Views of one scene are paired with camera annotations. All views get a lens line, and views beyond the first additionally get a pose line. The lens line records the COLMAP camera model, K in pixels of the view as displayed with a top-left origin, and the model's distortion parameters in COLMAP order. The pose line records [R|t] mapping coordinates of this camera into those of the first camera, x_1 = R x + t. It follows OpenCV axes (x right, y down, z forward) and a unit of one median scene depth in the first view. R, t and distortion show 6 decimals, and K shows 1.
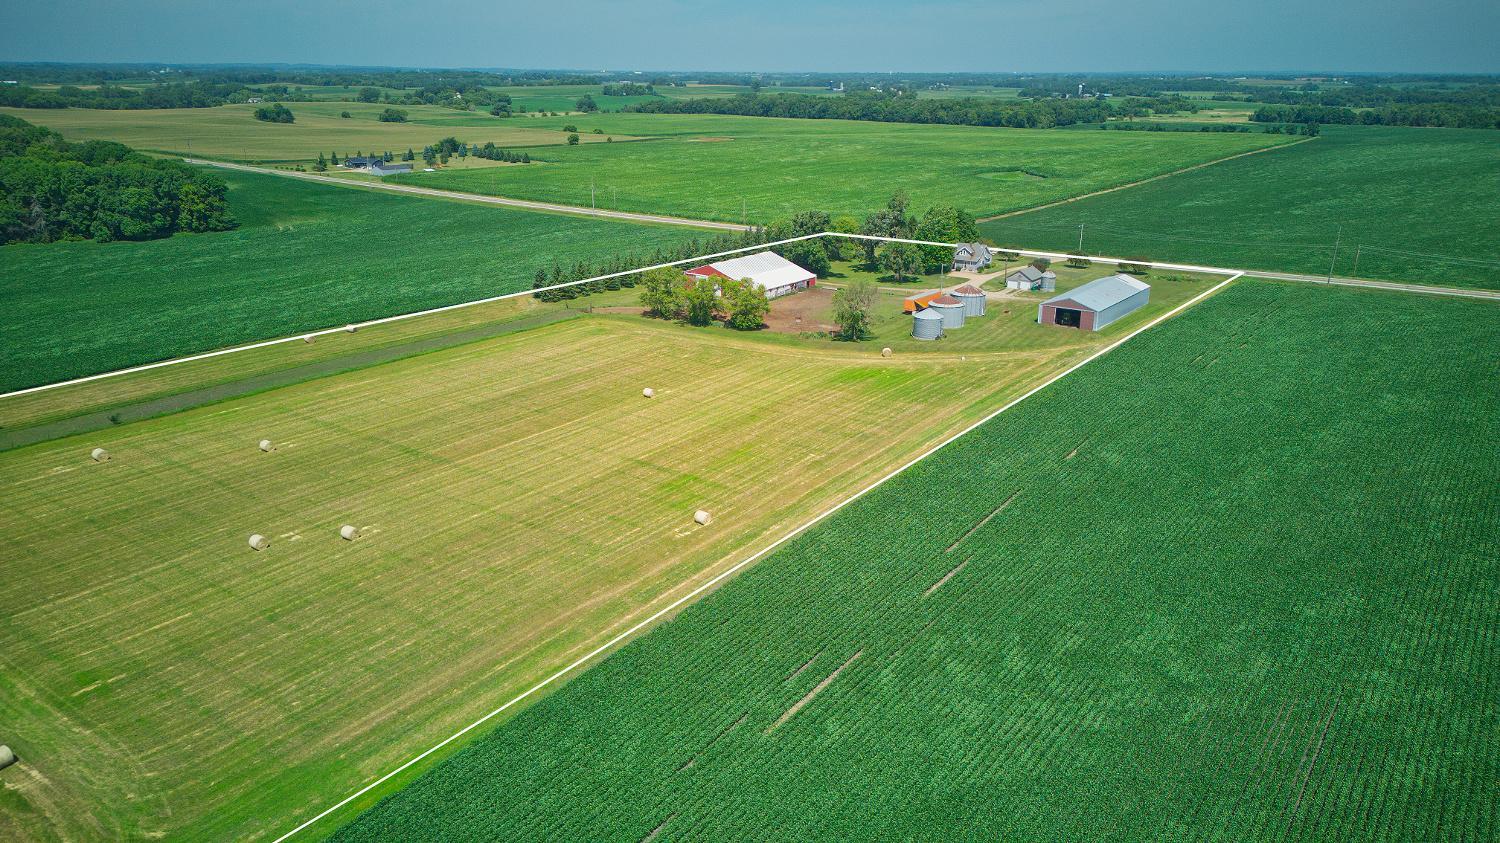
lens RADIAL K [[1050.9, 0, 750.0], [0, 1050.9, 421.5], [0, 0, 1]] dist [0.067652, -0.066459]
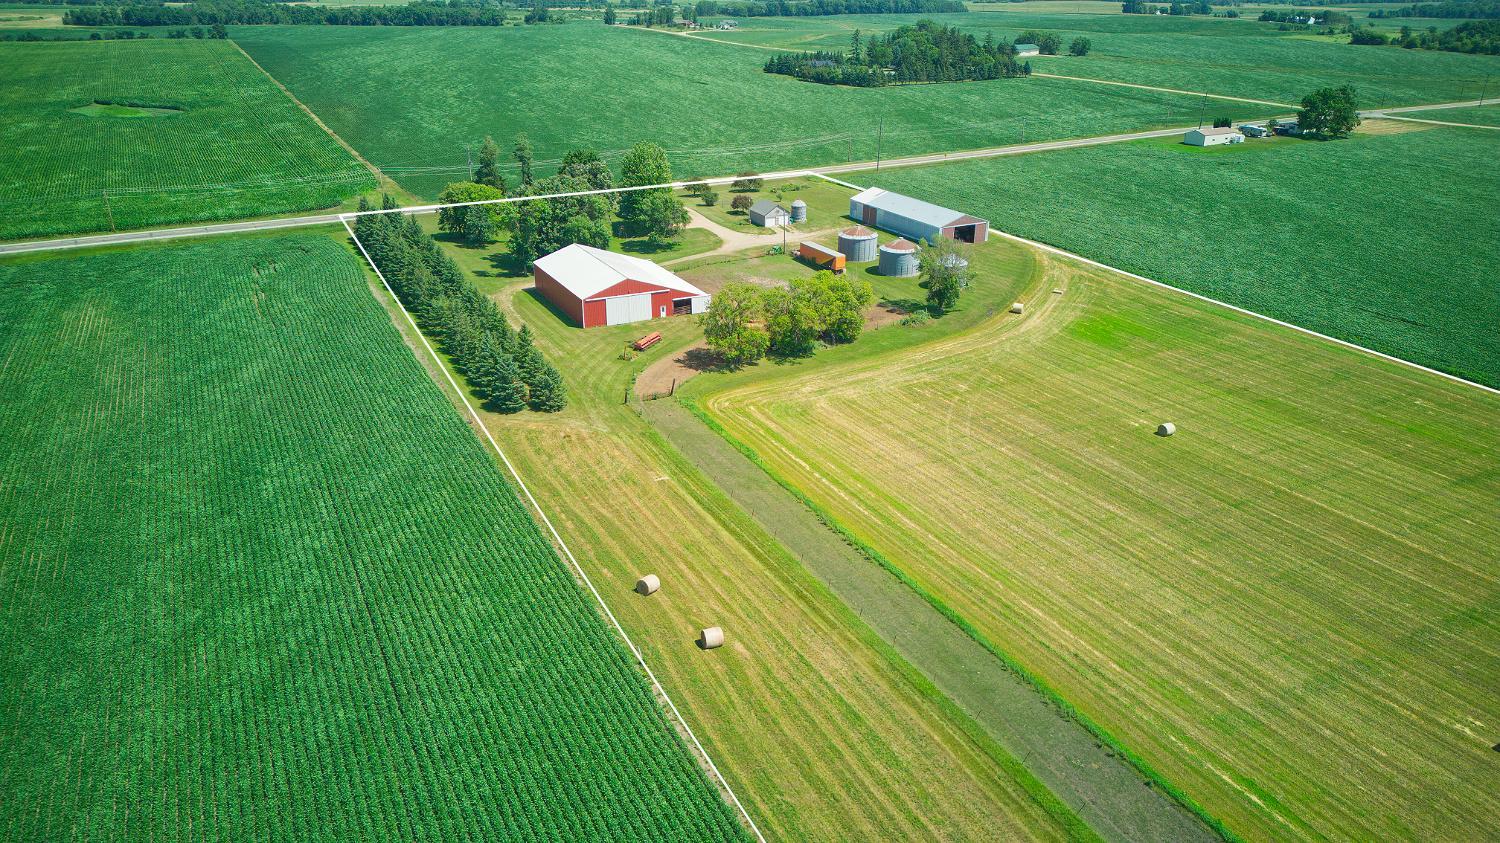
lens RADIAL K [[1050.9, 0, 750.0], [0, 1050.9, 421.5], [0, 0, 1]] dist [0.067652, -0.066459]
pose [[0.440622, -0.348134, 0.827439, -0.852979], [0.275858, 0.929650, 0.244240, -0.299068], [-0.854257, 0.120637, 0.505660, 0.901750]]
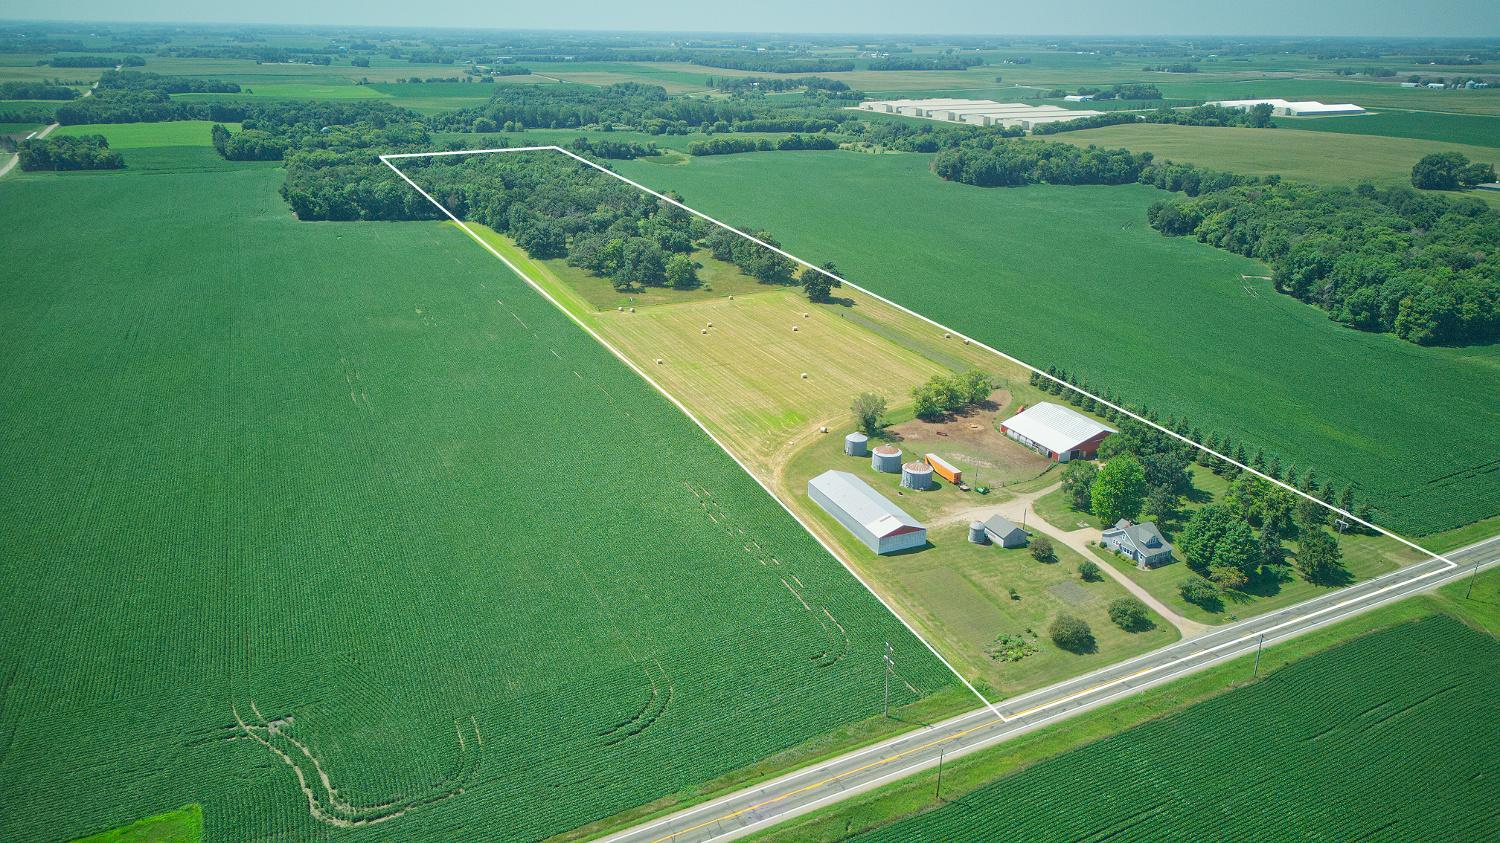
lens RADIAL K [[1050.9, 0, 750.0], [0, 1050.9, 421.5], [0, 0, 1]] dist [0.067652, -0.066459]
pose [[-0.485155, 0.301723, -0.820724, 1.689668], [-0.281338, 0.834817, 0.473212, -0.905968], [0.827933, 0.460482, -0.320130, 1.652049]]
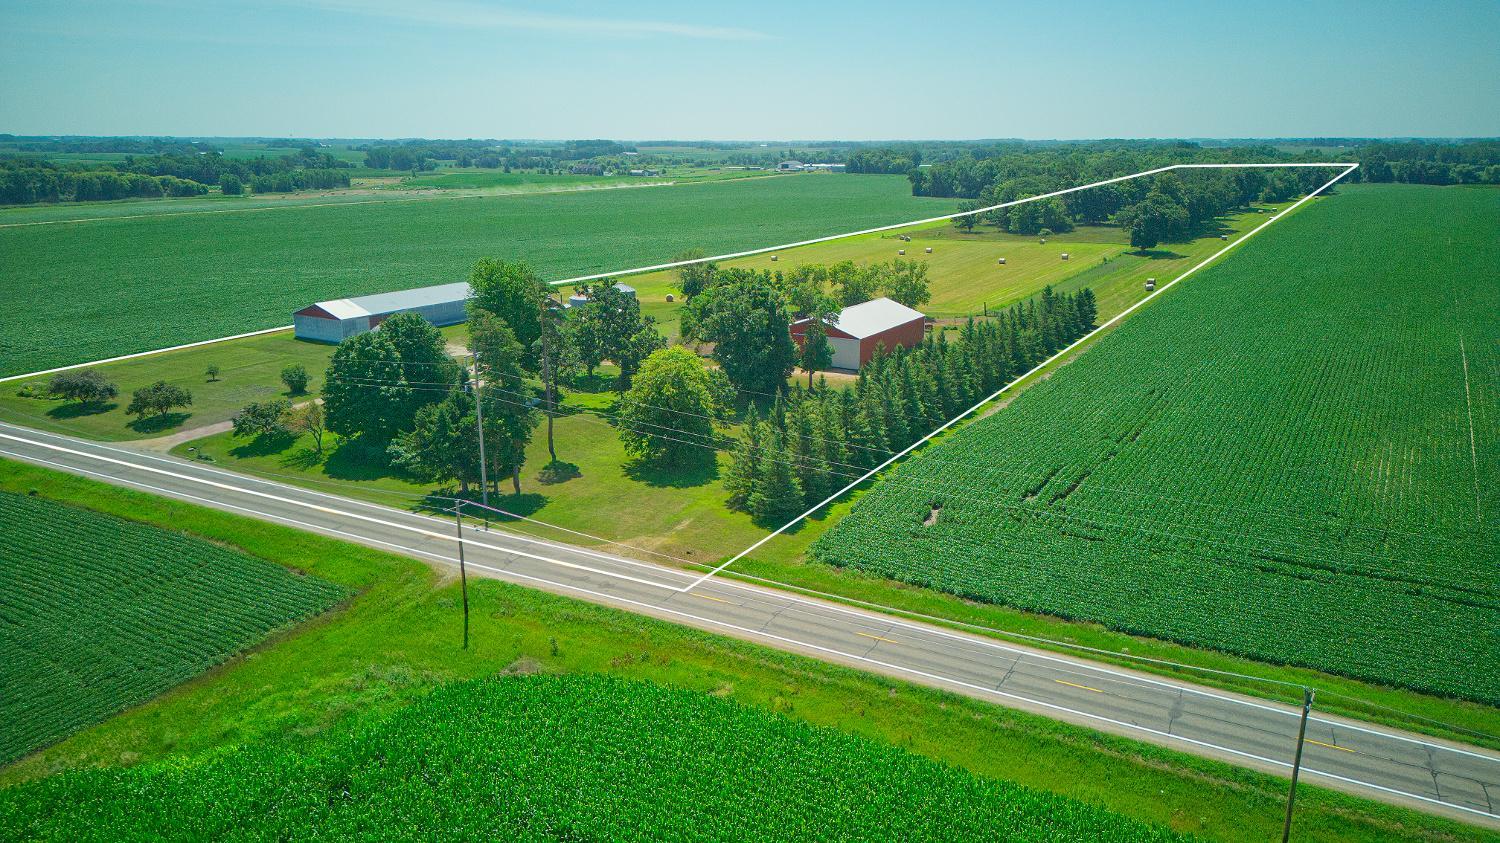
lens RADIAL K [[1050.9, 0, 750.0], [0, 1050.9, 421.5], [0, 0, 1]] dist [0.067652, -0.066459]
pose [[-0.995511, 0.024153, -0.091514, 0.179754], [-0.029905, 0.837095, 0.546240, -0.687074], [0.089799, 0.546525, -0.832614, 2.413119]]
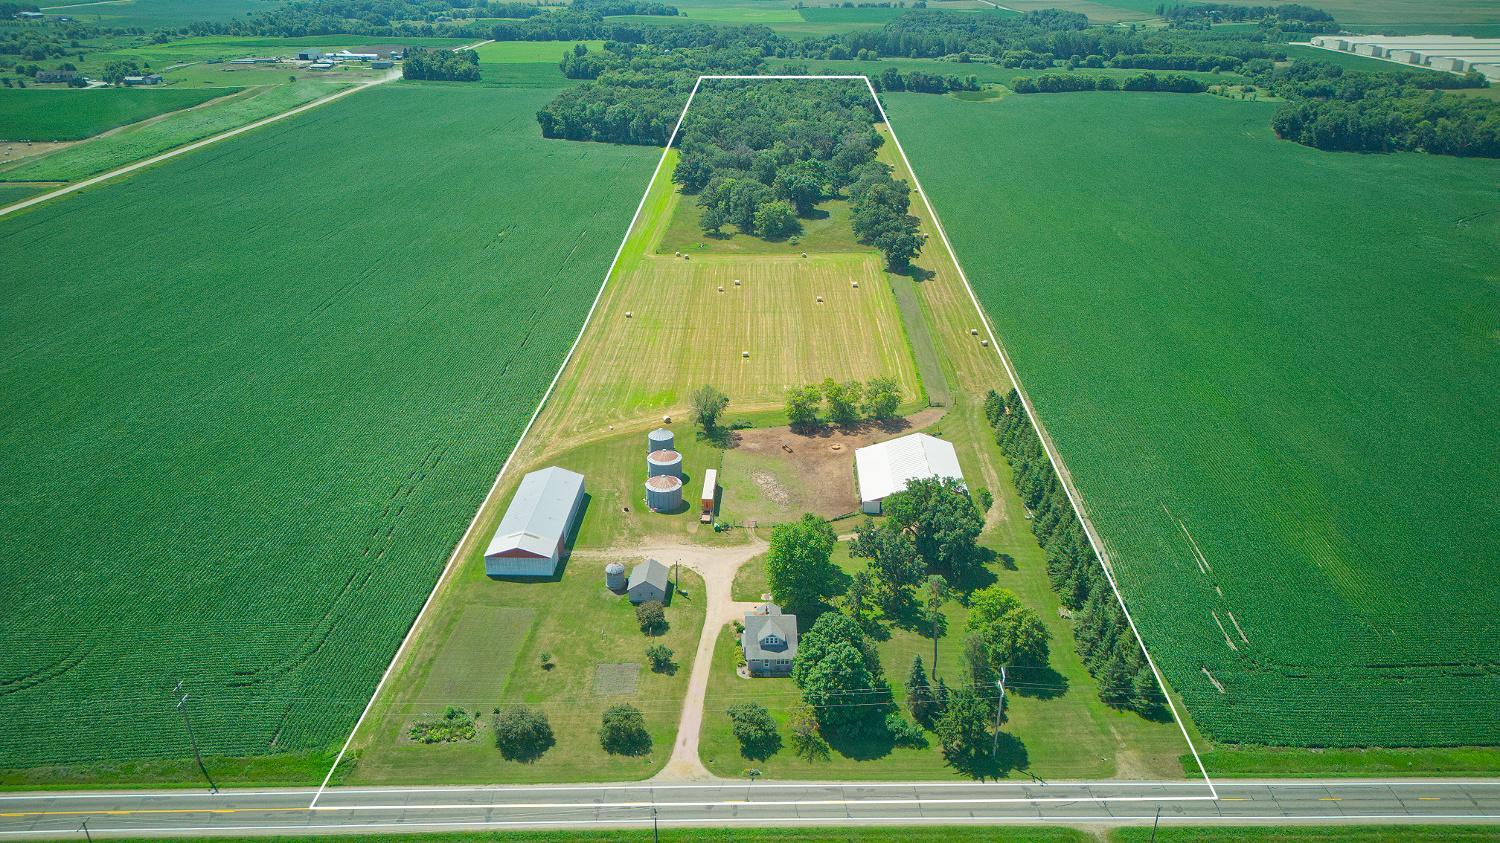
lens RADIAL K [[1050.9, 0, 750.0], [0, 1050.9, 421.5], [0, 0, 1]] dist [0.067652, -0.066459]
pose [[-0.821736, 0.229763, -0.521496, 0.869141], [-0.182386, 0.760947, 0.622652, -1.069658], [0.539894, 0.606769, -0.583392, 2.166914]]
